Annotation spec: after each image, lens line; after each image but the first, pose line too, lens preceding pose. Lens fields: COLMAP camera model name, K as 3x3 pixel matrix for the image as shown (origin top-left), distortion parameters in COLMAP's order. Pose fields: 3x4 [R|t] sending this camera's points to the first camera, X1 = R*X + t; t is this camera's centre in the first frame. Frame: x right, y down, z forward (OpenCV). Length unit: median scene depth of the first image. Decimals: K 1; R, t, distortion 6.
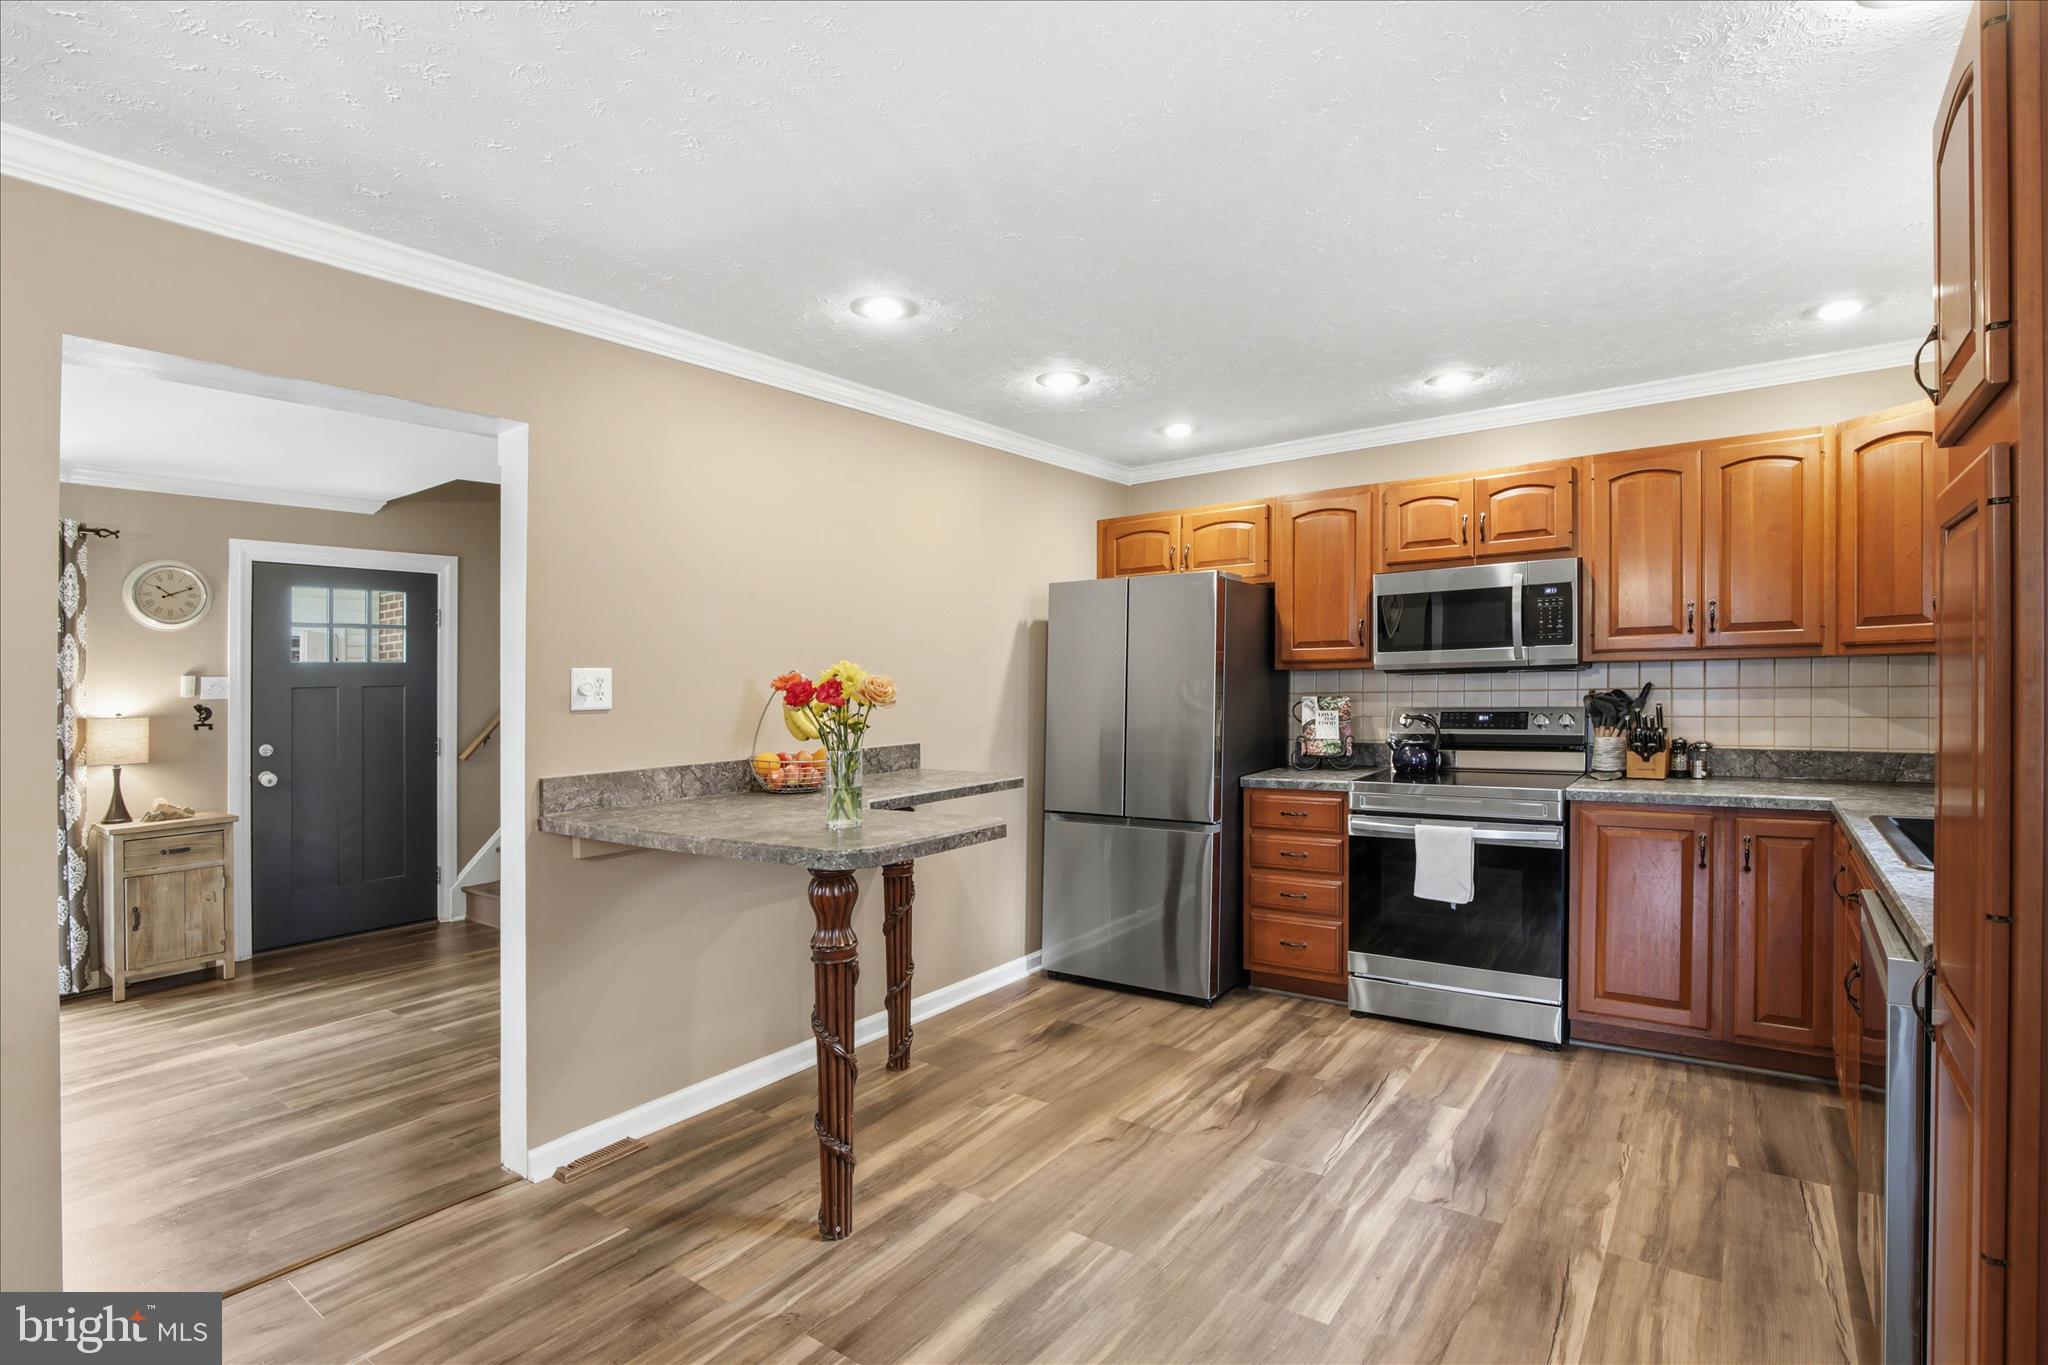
lens RADIAL K [[961.3, 0, 1037.9], [0, 961.3, 709.8], [0, 0, 1]] dist [-0.029120, 0.001702]
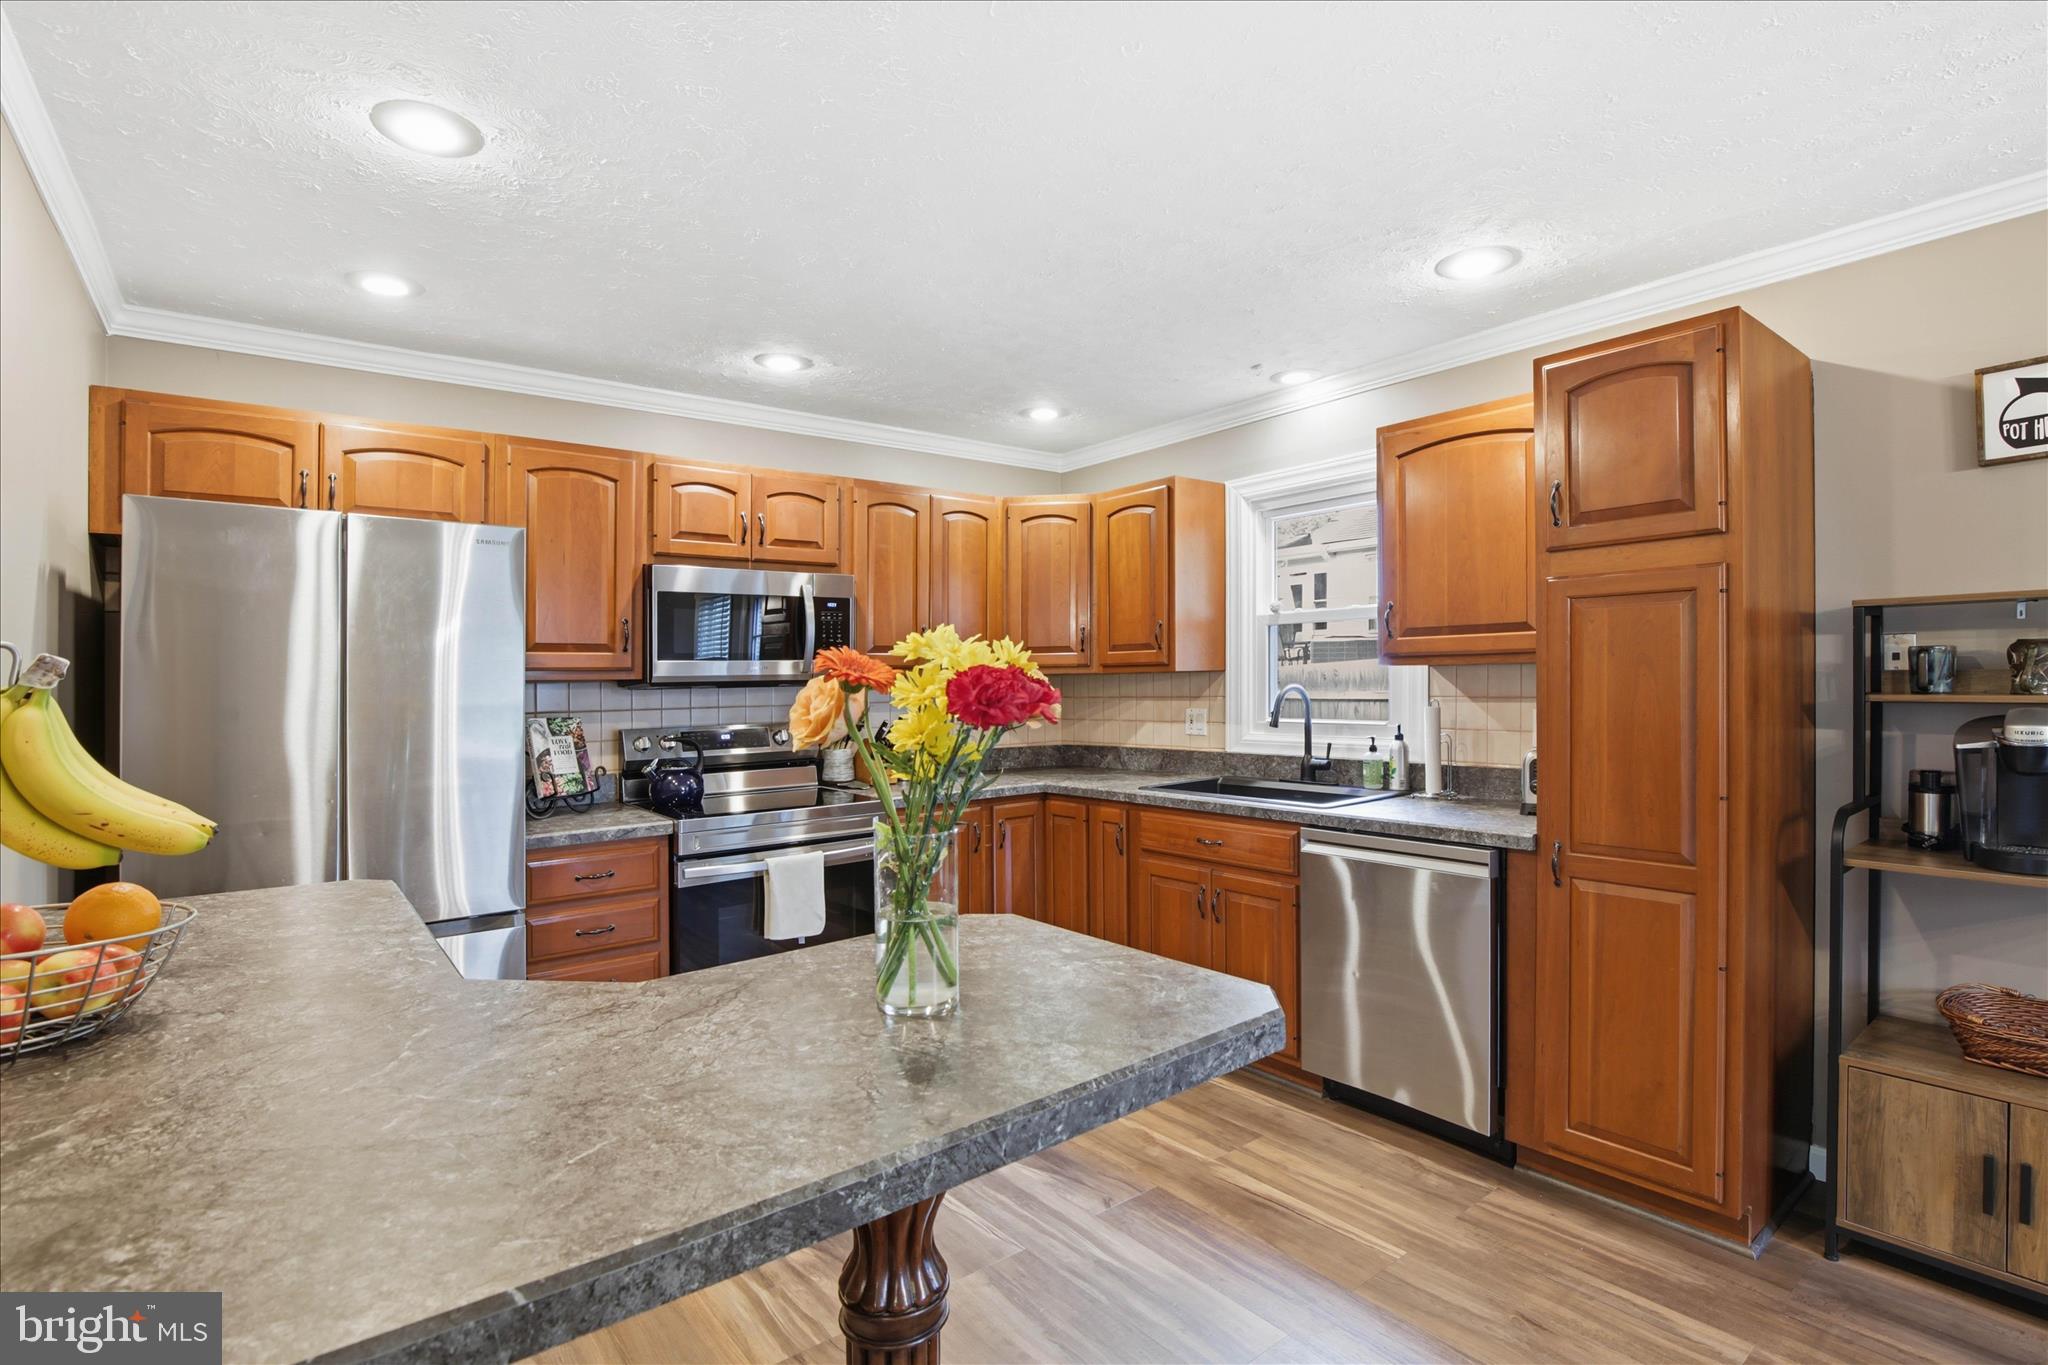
lens RADIAL K [[961.3, 0, 1004.0], [0, 961.3, 753.6], [0, 0, 1]] dist [-0.029120, 0.001702]
pose [[0.293706, -0.053370, 0.954405, -0.380701], [0.036158, 0.998346, 0.044700, -0.007228], [-0.955212, 0.021380, 0.295150, 0.538669]]
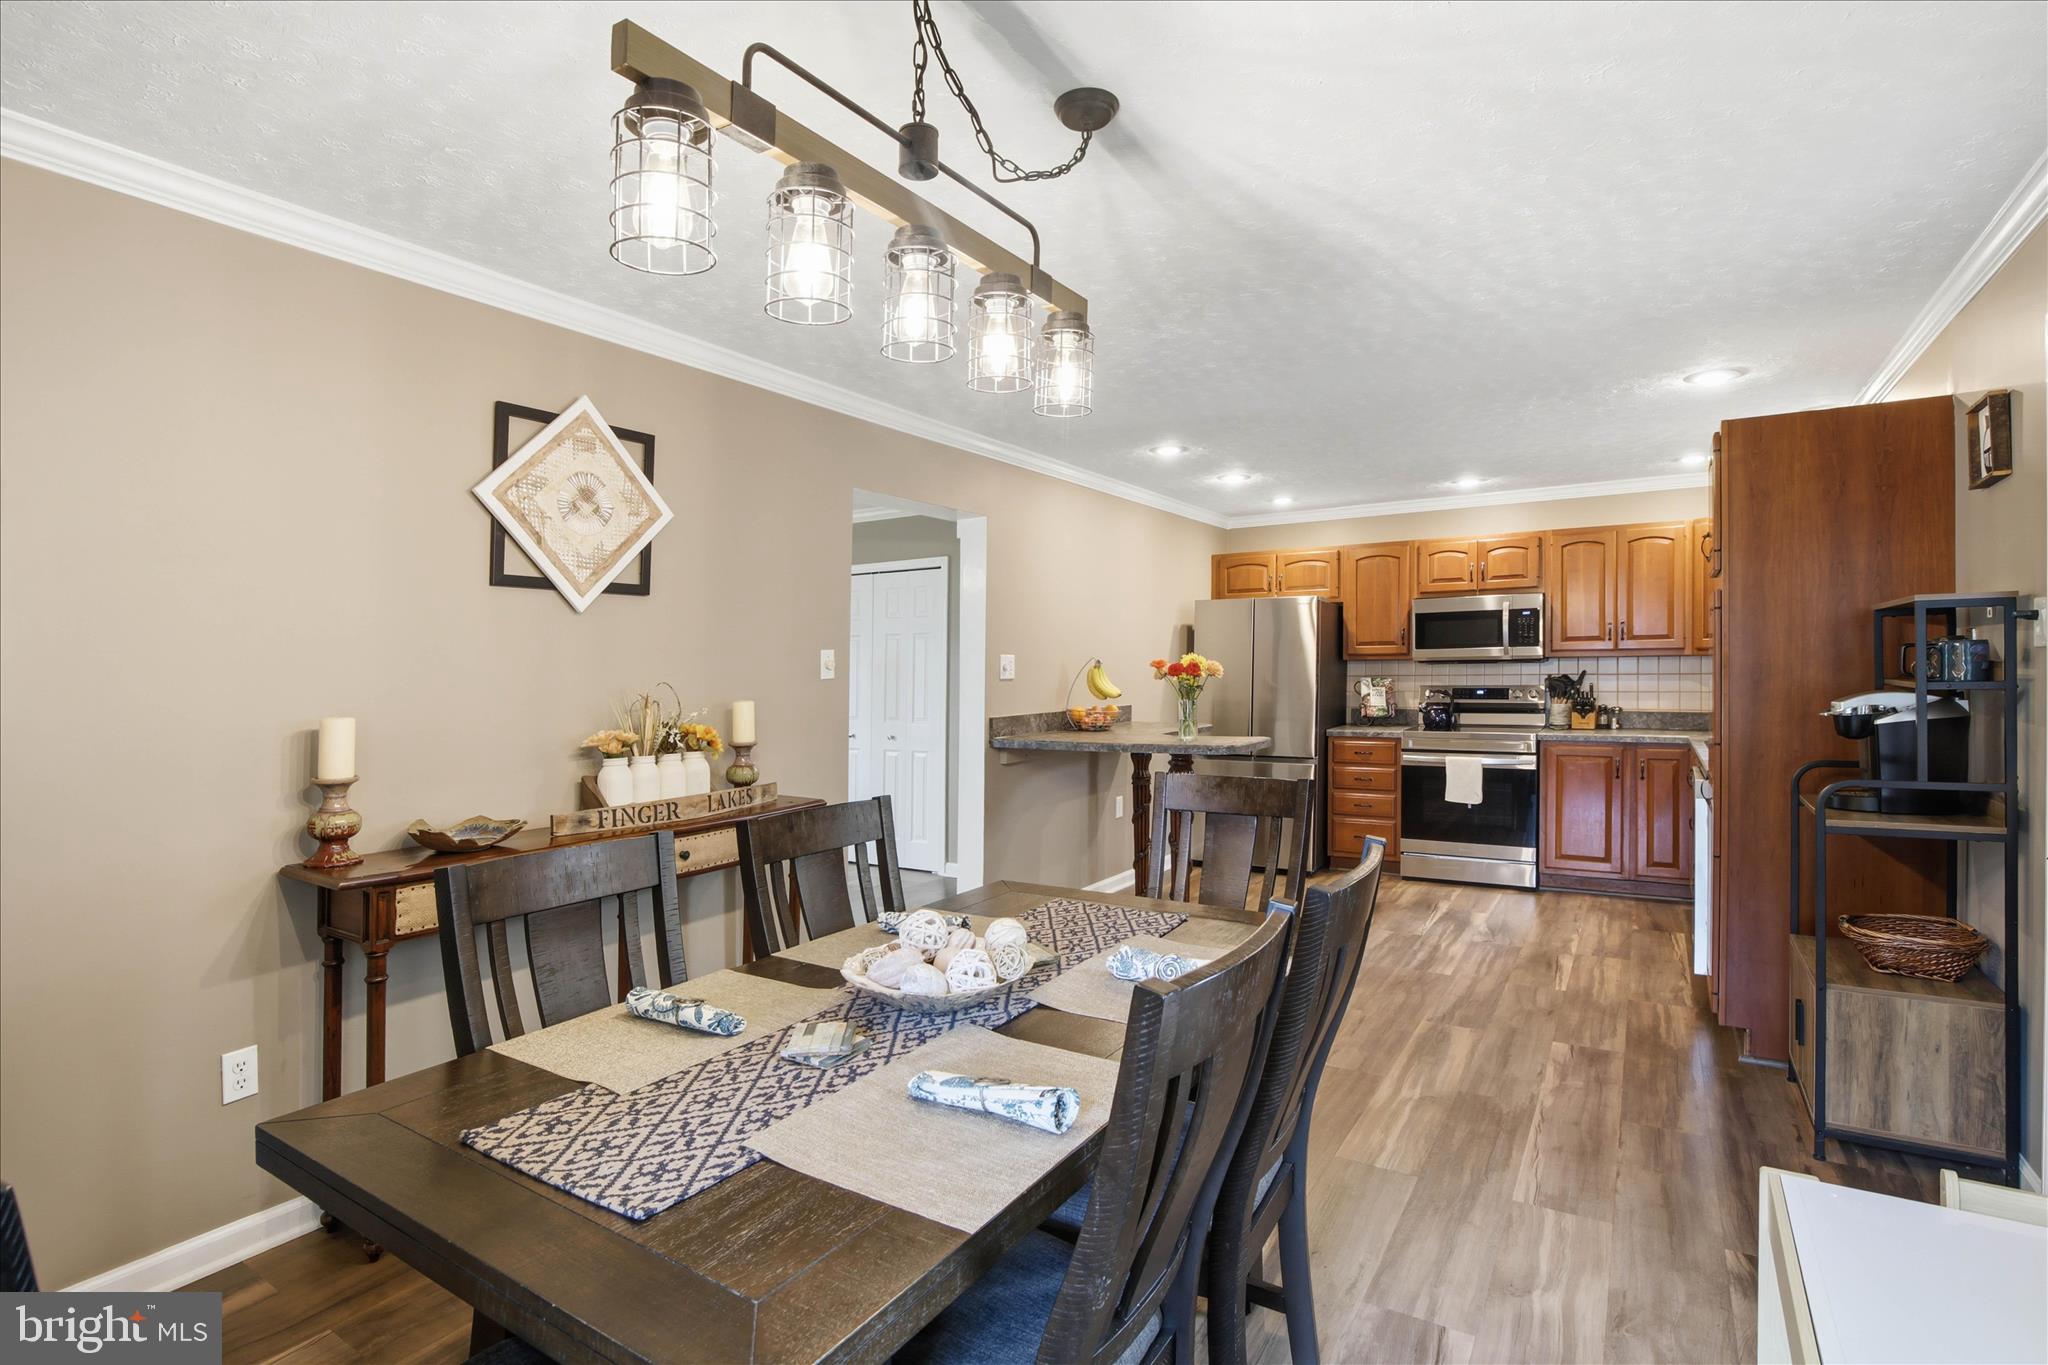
lens RADIAL K [[948.3, 0, 1034.6], [0, 948.3, 678.9], [0, 0, 1]] dist [-0.029876, 0.001770]
pose [[0.998031, 0.009678, 0.061976, -0.404509], [-0.008506, 0.999781, -0.019143, 0.025448], [-0.062147, 0.018578, 0.997894, -0.556617]]
